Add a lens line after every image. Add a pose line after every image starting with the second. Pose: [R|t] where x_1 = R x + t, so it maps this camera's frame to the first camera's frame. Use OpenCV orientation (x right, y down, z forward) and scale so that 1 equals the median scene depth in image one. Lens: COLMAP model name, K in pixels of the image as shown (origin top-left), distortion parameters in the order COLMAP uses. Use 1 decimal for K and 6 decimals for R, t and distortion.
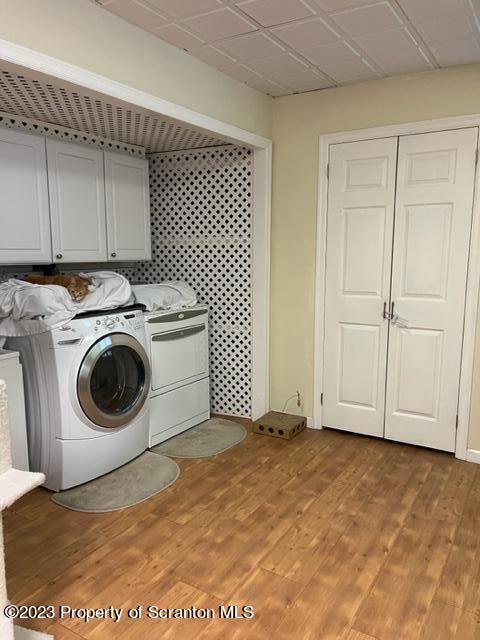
lens RADIAL K [[485.3, 0, 240.7], [0, 485.3, 326.5], [0, 0, 1]] dist [0.082068, -0.096704]
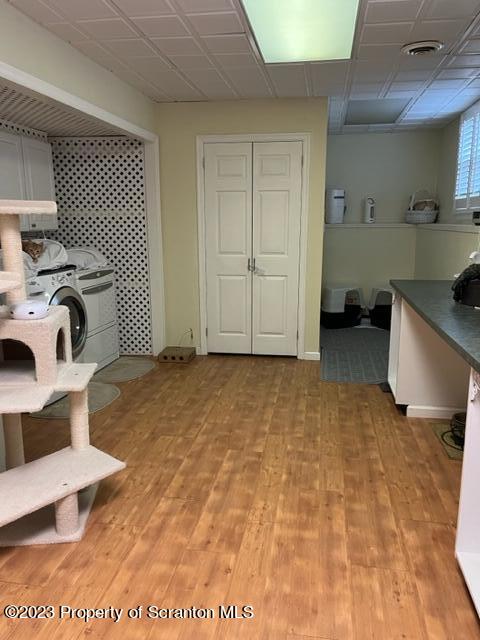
lens RADIAL K [[485.3, 0, 240.7], [0, 485.3, 326.5], [0, 0, 1]] dist [0.082068, -0.096704]
pose [[0.926080, -0.081251, 0.368476, -0.265226], [0.059773, 0.995800, 0.069355, 0.047422], [-0.372563, -0.042204, 0.927047, -0.319448]]
